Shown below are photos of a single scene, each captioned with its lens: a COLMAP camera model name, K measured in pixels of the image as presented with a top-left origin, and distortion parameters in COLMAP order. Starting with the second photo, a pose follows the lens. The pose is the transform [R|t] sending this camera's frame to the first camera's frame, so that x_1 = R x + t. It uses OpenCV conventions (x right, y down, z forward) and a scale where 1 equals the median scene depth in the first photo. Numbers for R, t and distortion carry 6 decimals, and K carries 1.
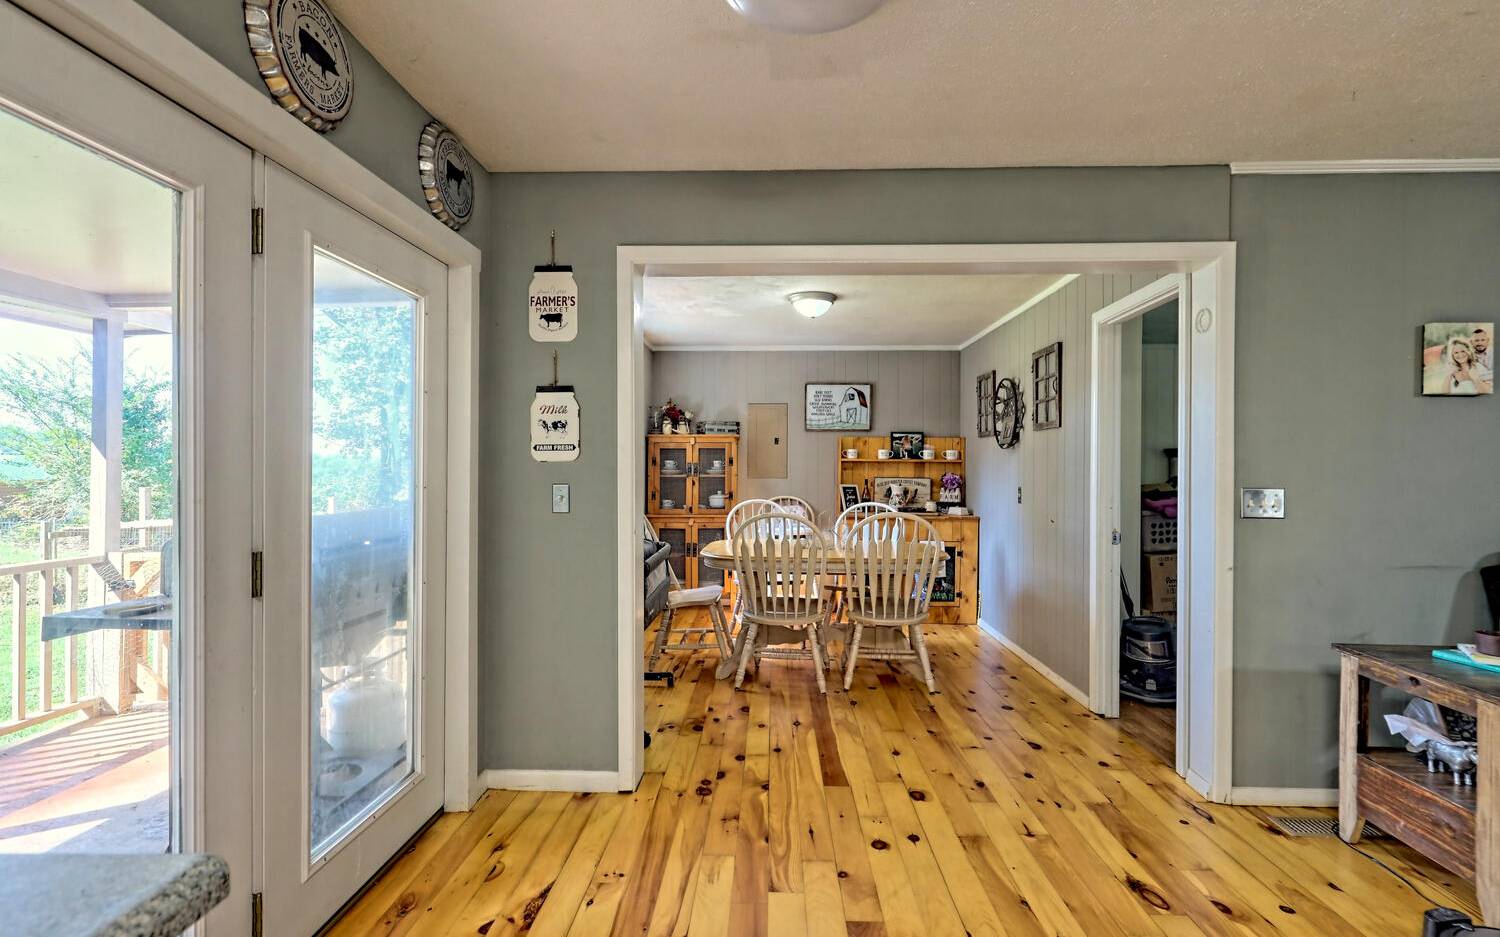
lens RADIAL K [[686.2, 0, 750.0], [0, 686.2, 468.5], [0, 0, 1]] dist [-0.003149, -0.001017]
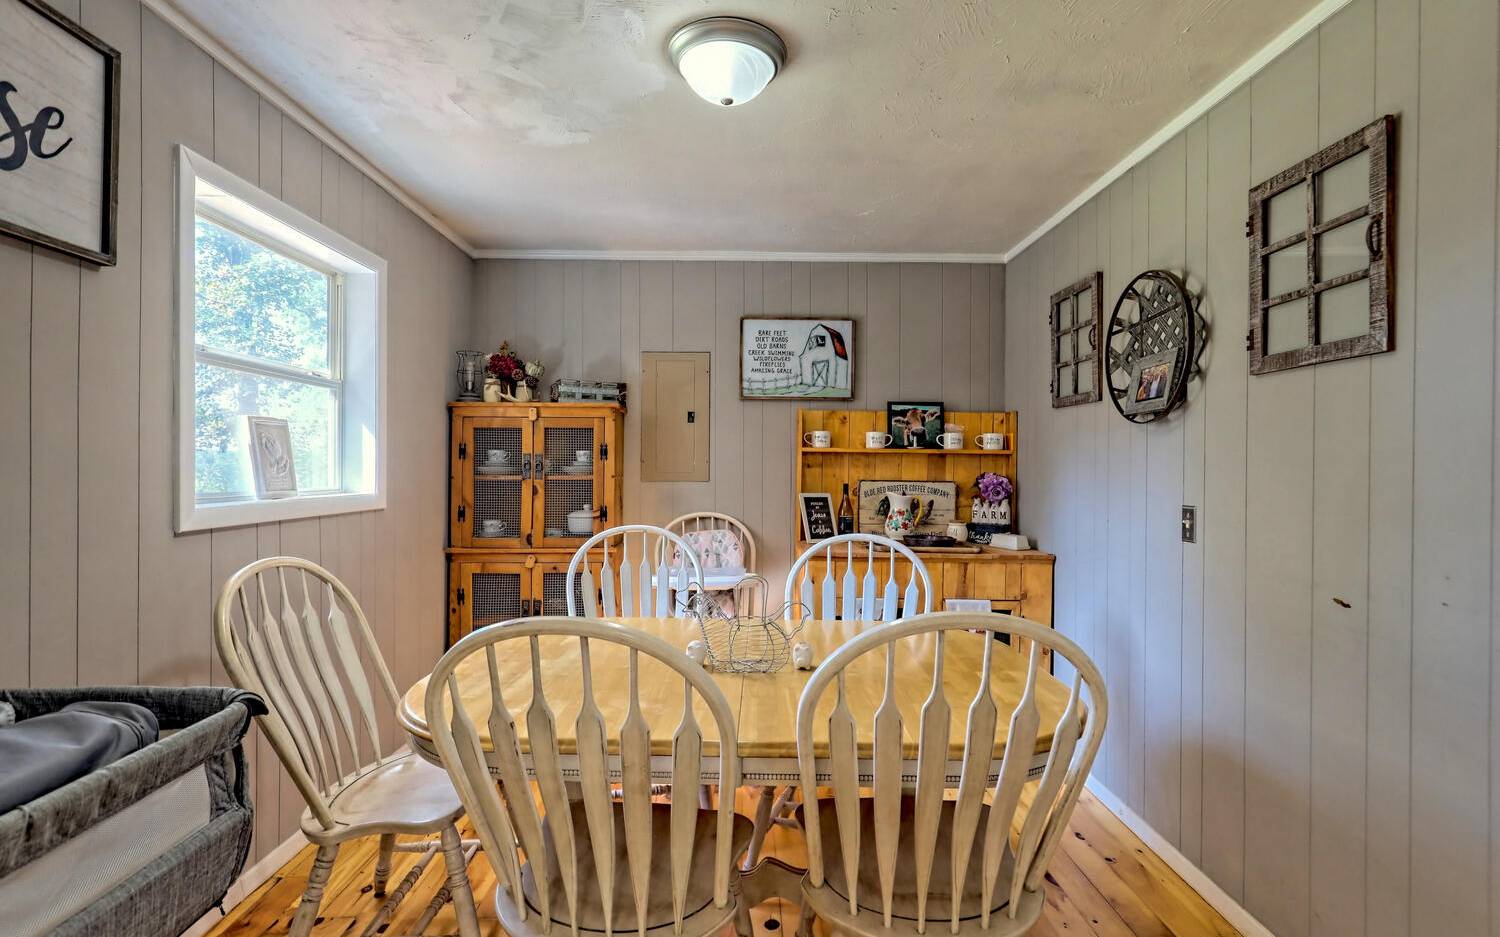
lens RADIAL K [[686.2, 0, 750.0], [0, 686.2, 468.5], [0, 0, 1]] dist [-0.003149, -0.001017]
pose [[0.999093, 0.001681, 0.042555, 0.066022], [-0.001935, 0.999981, 0.005931, -0.000237], [-0.042545, -0.006008, 0.999077, 0.435931]]
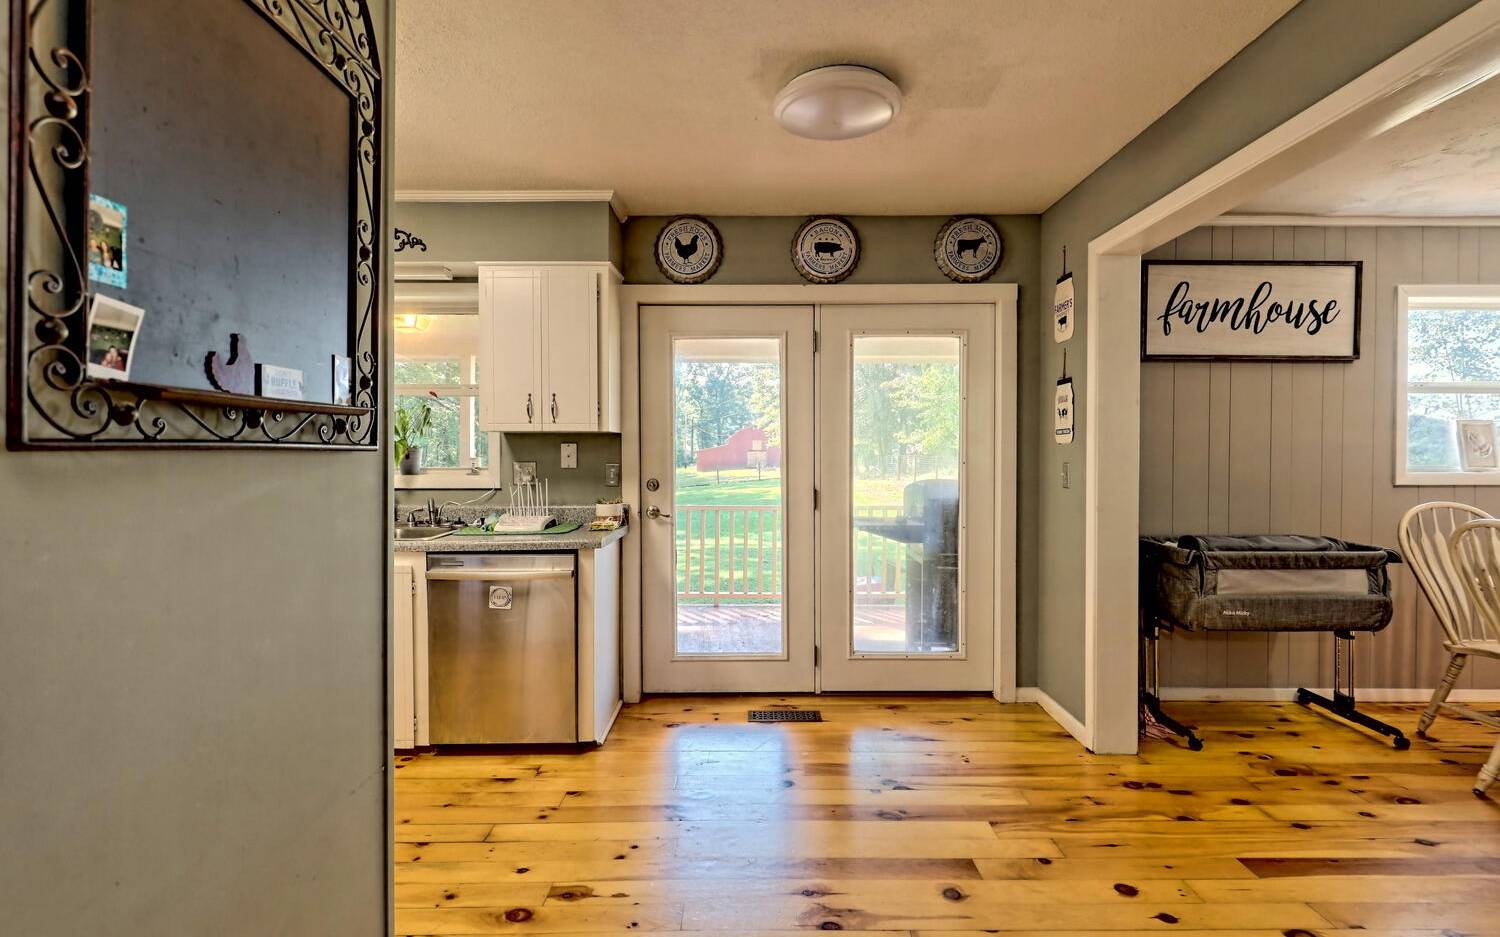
lens RADIAL K [[700.2, 0, 750.0], [0, 700.2, 468.5], [0, 0, 1]] dist [-0.001514, -0.000074]
pose [[0.018206, 0.018787, -0.999658, 0.396580], [0.002571, 0.999819, 0.018837, 0.003240], [0.999831, -0.002913, 0.018154, 0.198028]]
